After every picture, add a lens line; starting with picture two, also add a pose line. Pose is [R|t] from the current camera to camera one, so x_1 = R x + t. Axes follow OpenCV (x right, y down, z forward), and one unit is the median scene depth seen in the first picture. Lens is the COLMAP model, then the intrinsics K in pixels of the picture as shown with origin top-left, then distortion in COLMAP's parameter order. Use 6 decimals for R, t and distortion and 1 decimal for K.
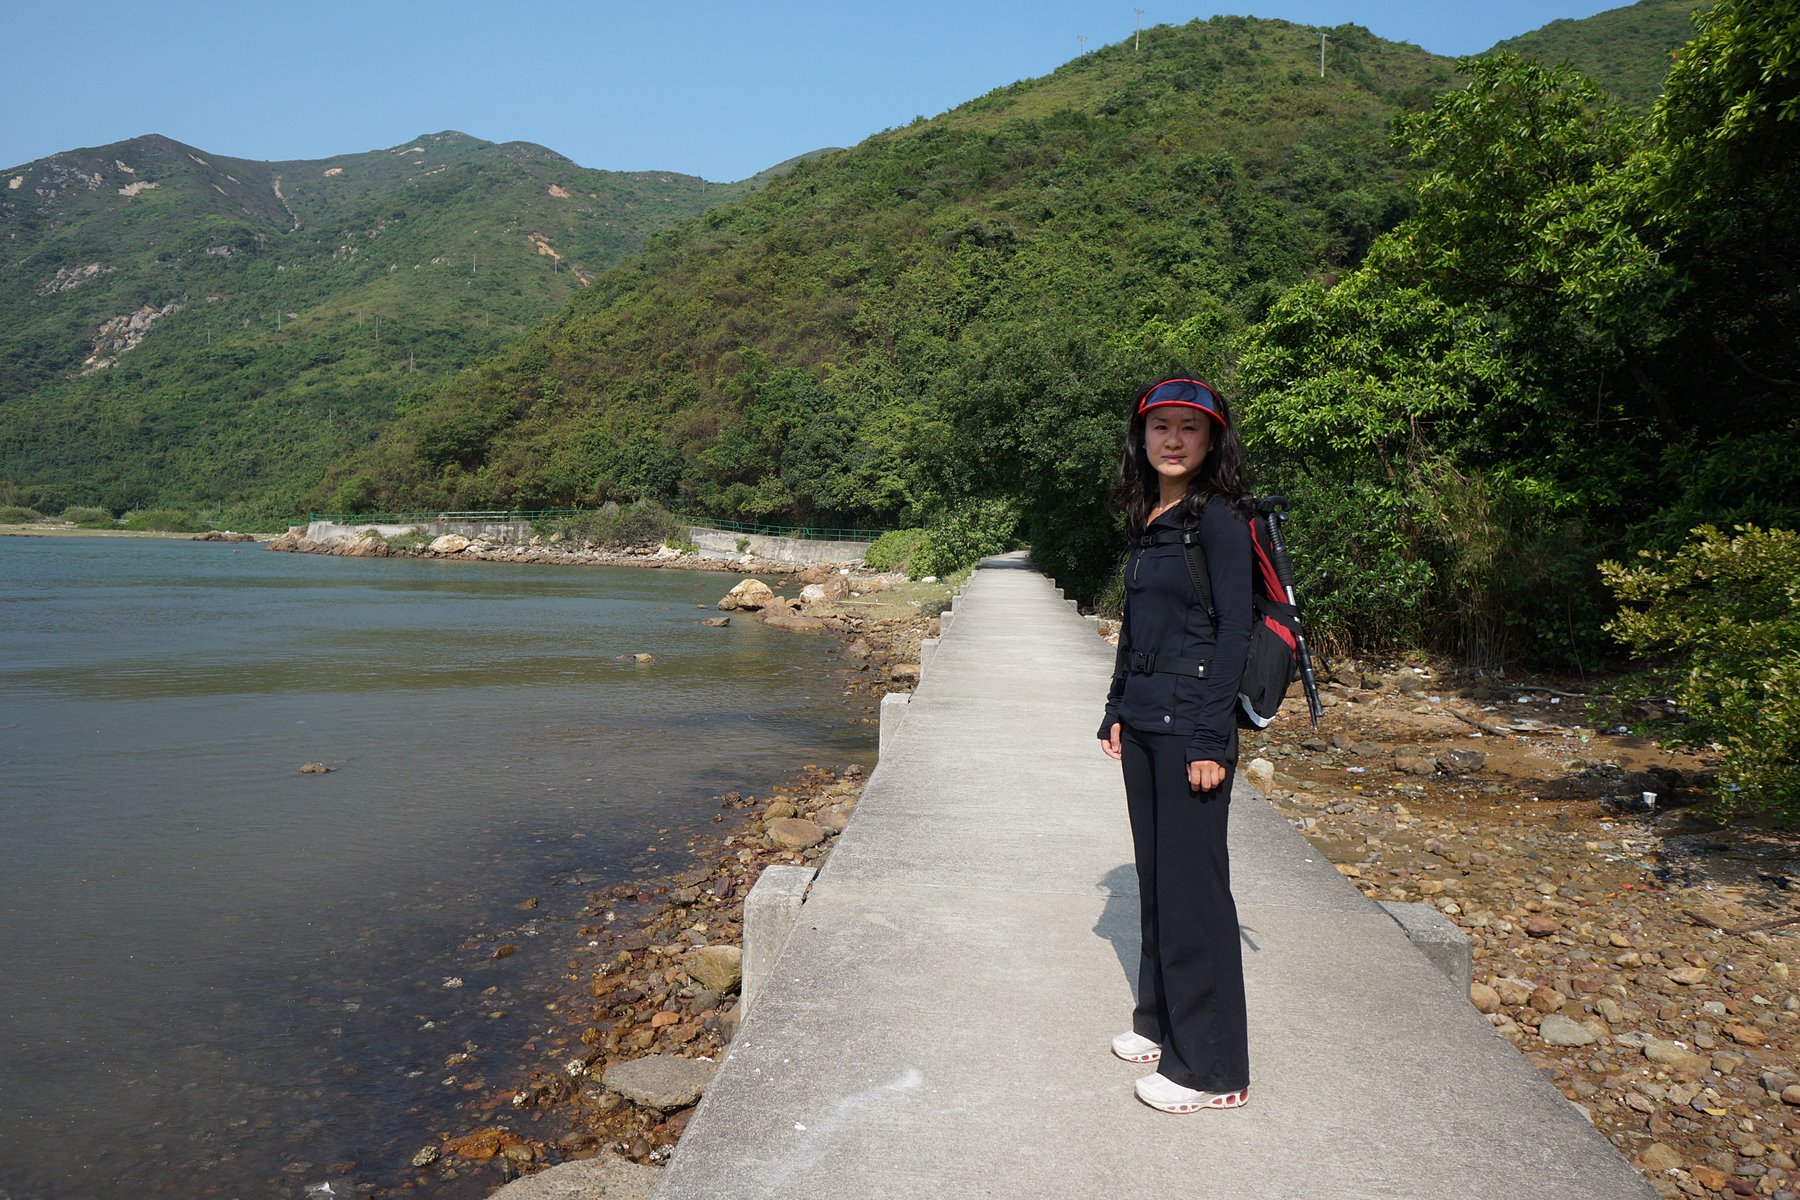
lens RADIAL K [[1221.7, 0, 900.0], [0, 1221.7, 600.0], [0, 0, 1]] dist [-0.004240, 0.000622]
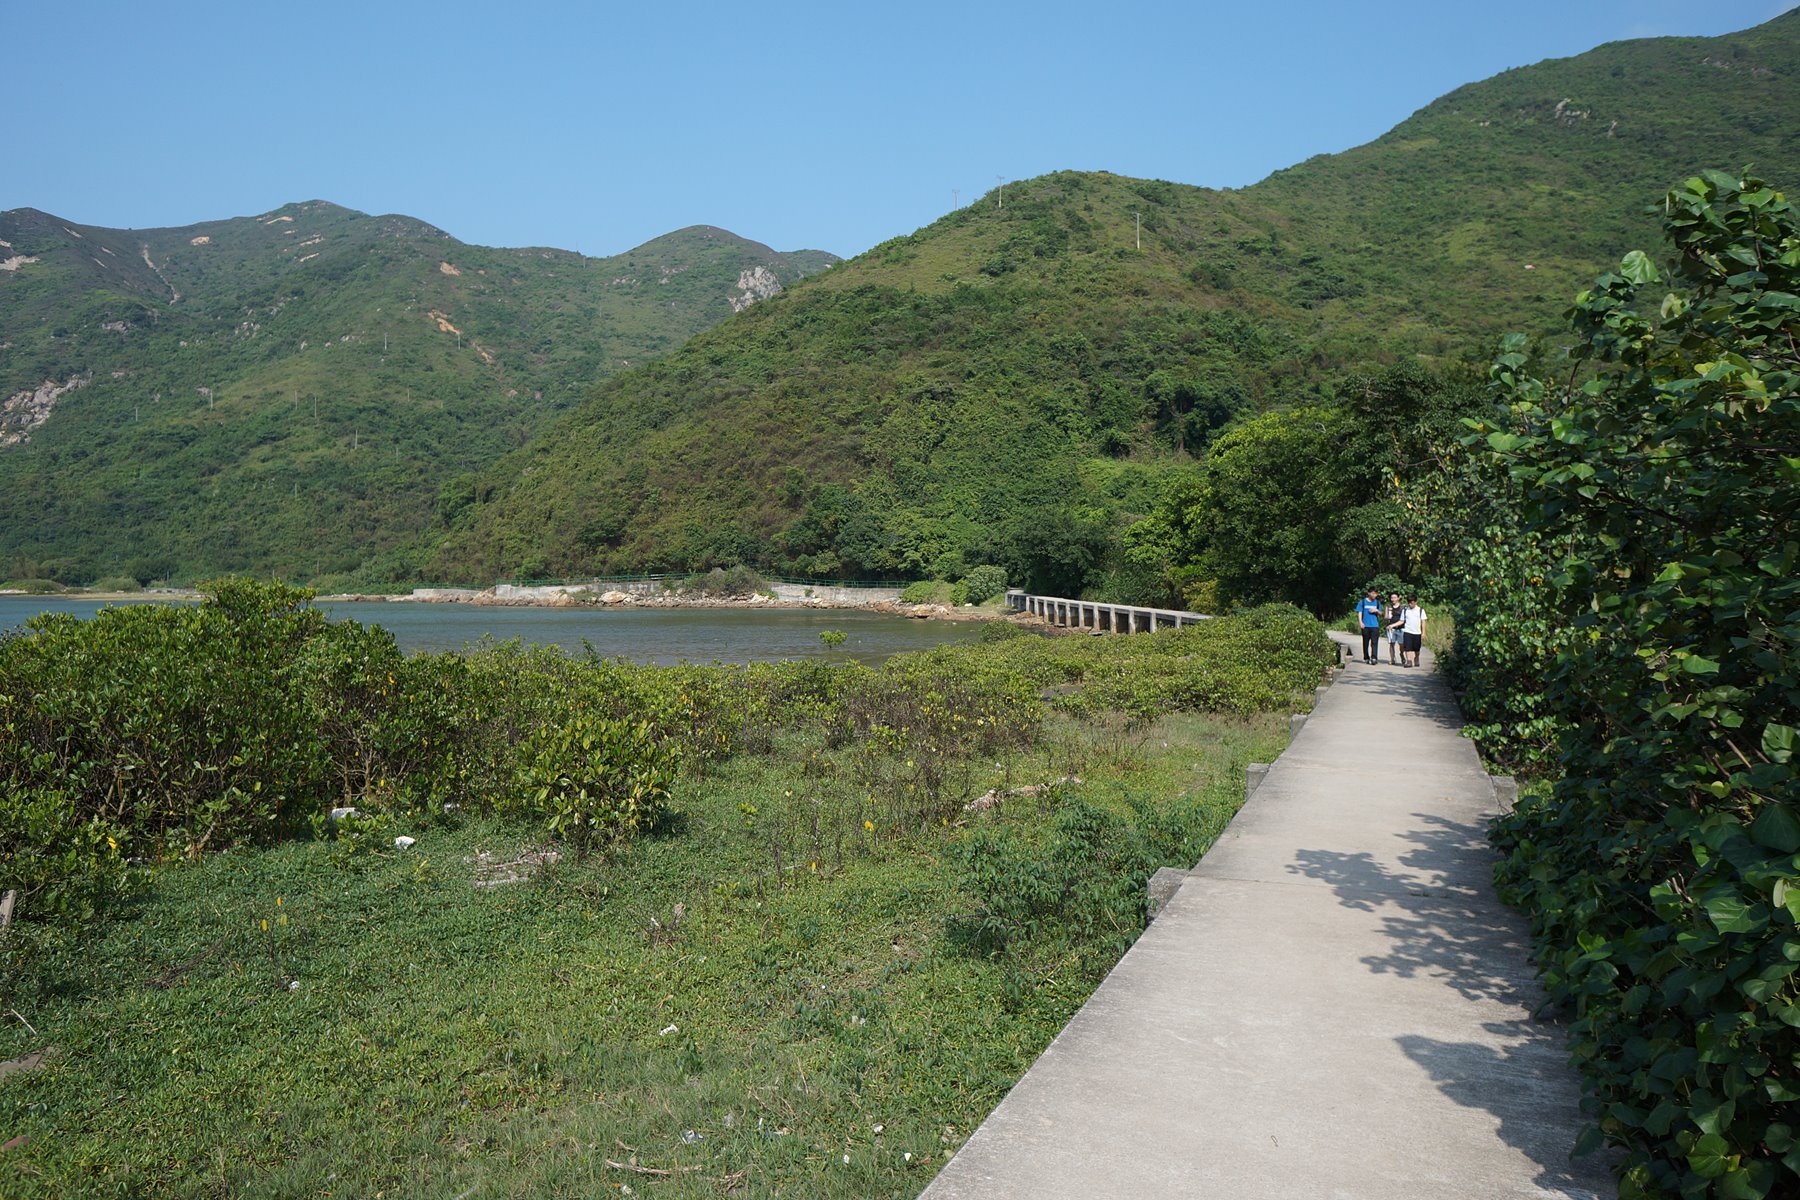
lens RADIAL K [[1221.7, 0, 900.0], [0, 1221.7, 600.0], [0, 0, 1]] dist [-0.004240, 0.000622]
pose [[0.991606, -0.030258, 0.125707, -0.059717], [0.034698, 0.998843, -0.033282, 0.006734], [-0.124555, 0.037365, 0.991509, -0.179198]]
